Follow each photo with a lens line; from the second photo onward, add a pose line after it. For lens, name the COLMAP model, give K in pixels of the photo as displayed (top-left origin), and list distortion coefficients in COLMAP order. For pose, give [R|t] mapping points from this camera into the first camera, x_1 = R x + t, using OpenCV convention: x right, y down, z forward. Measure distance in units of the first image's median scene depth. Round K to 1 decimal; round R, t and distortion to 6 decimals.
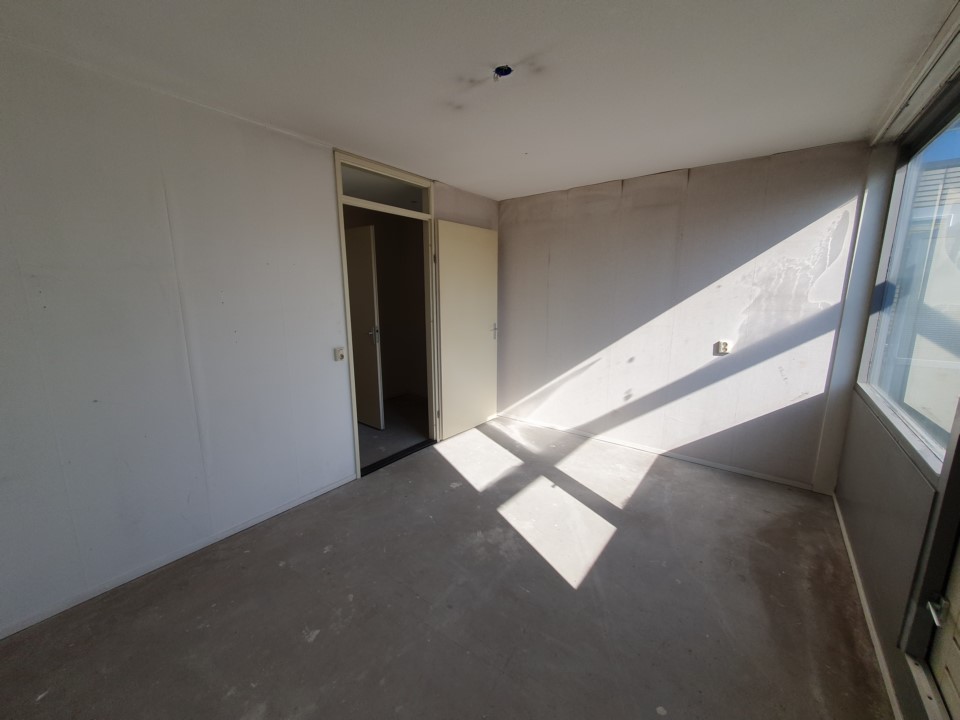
lens RADIAL K [[377.8, 0, 486.4], [0, 377.8, 360.7], [0, 0, 1]] dist [-0.001434, -0.000070]
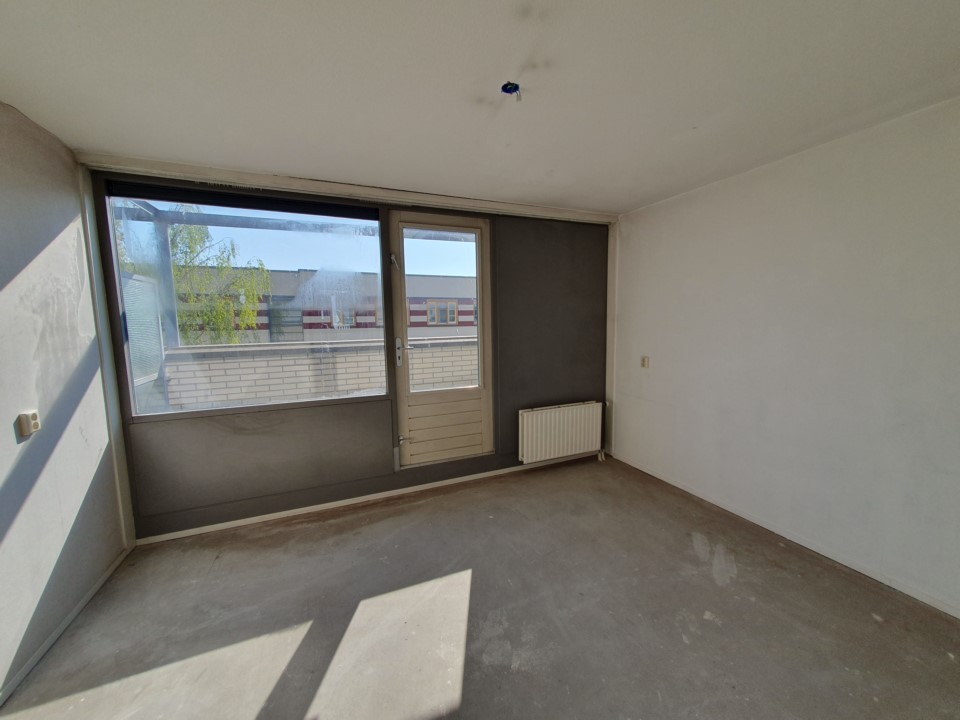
lens RADIAL K [[377.8, 0, 486.4], [0, 377.8, 360.7], [0, 0, 1]] dist [-0.001434, -0.000070]
pose [[-0.869802, -0.041600, 0.491644, -0.287274], [0.104195, 0.958481, 0.265439, -0.259080], [-0.482274, 0.282107, -0.829354, 1.439252]]
